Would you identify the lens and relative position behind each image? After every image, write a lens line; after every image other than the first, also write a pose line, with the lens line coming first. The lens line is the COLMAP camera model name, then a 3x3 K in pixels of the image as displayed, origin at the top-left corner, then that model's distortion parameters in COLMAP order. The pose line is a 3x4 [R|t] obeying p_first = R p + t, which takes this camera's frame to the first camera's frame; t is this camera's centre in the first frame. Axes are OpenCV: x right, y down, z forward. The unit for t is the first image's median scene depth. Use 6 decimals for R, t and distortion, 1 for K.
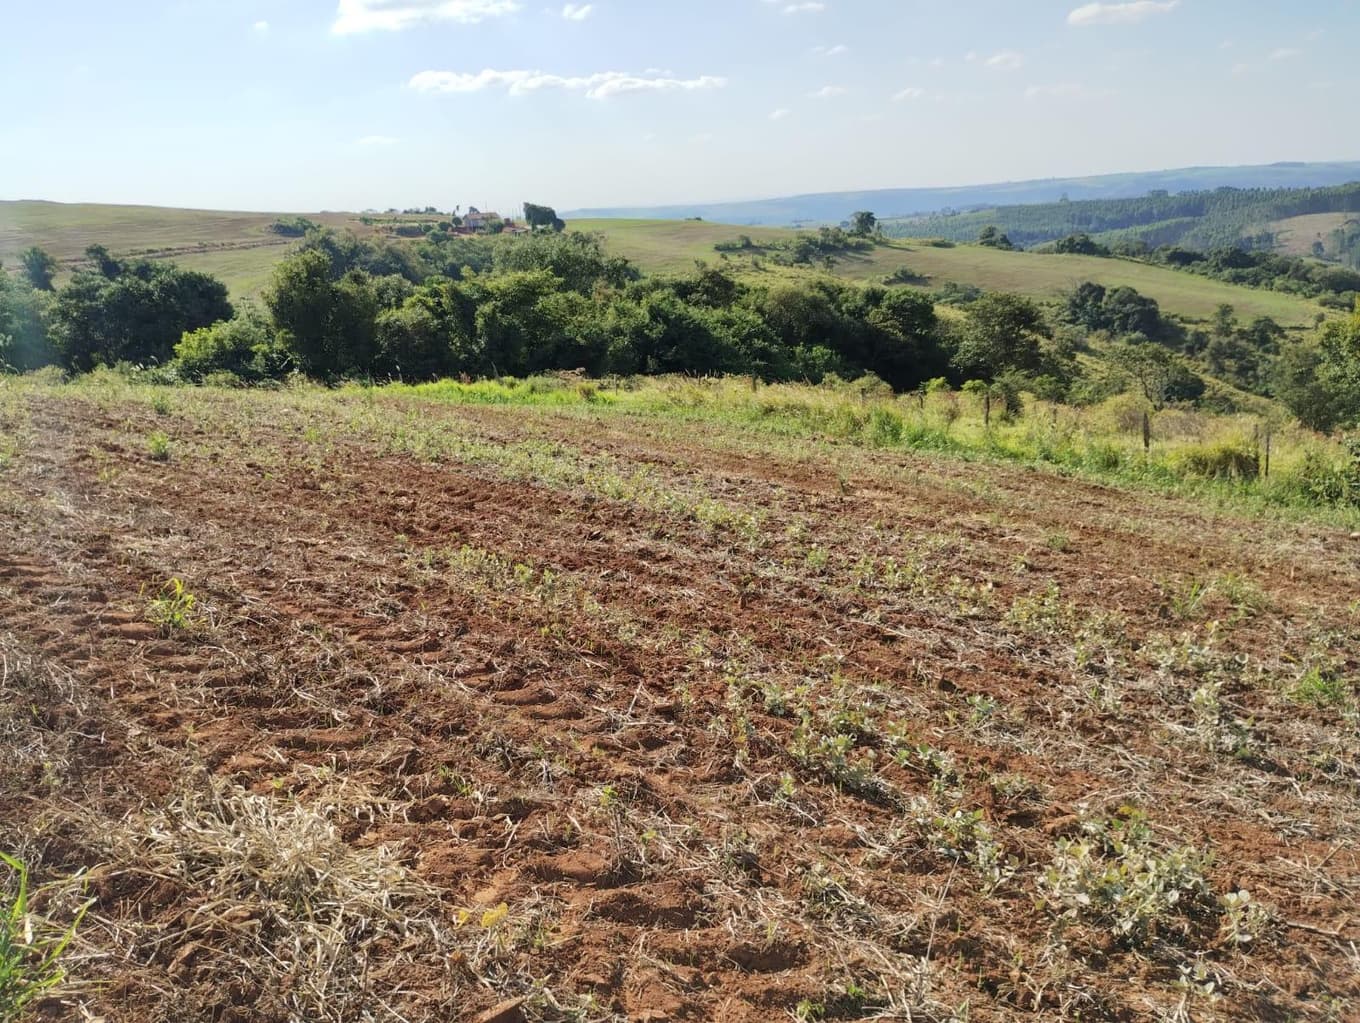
lens RADIAL K [[1134.7, 0, 669.6], [0, 1134.7, 495.0], [0, 0, 1]] dist [0.066708, -0.076101]
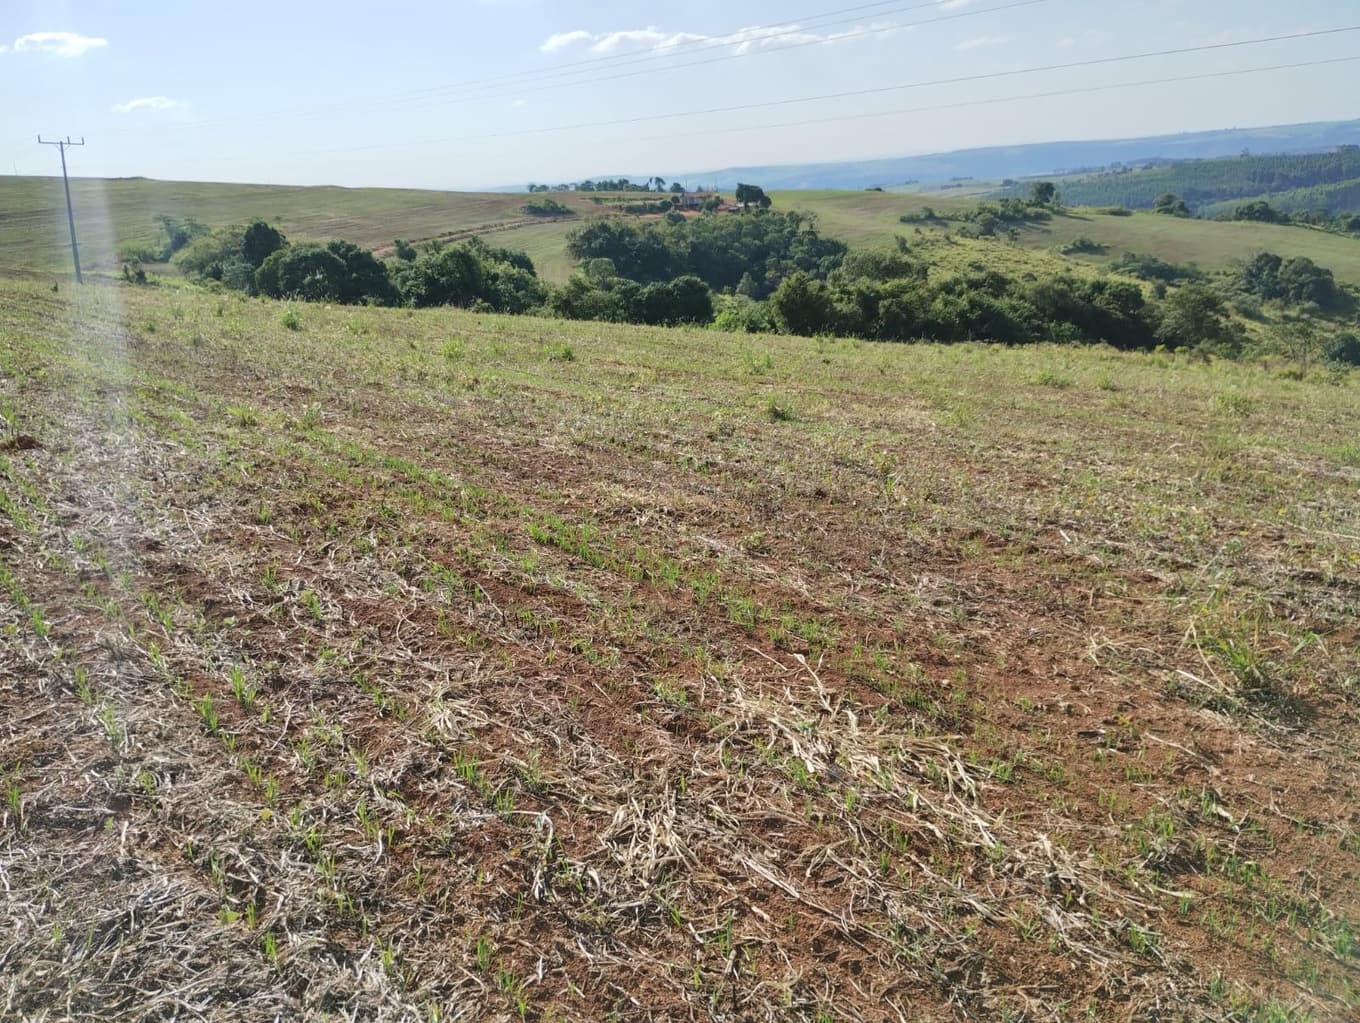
lens RADIAL K [[1134.7, 0, 669.6], [0, 1134.7, 495.0], [0, 0, 1]] dist [0.066708, -0.076101]
pose [[0.992140, 0.027511, -0.122068, -0.047752], [-0.023288, 0.999084, 0.035889, 0.013348], [0.122944, -0.032764, 0.991873, -0.138569]]
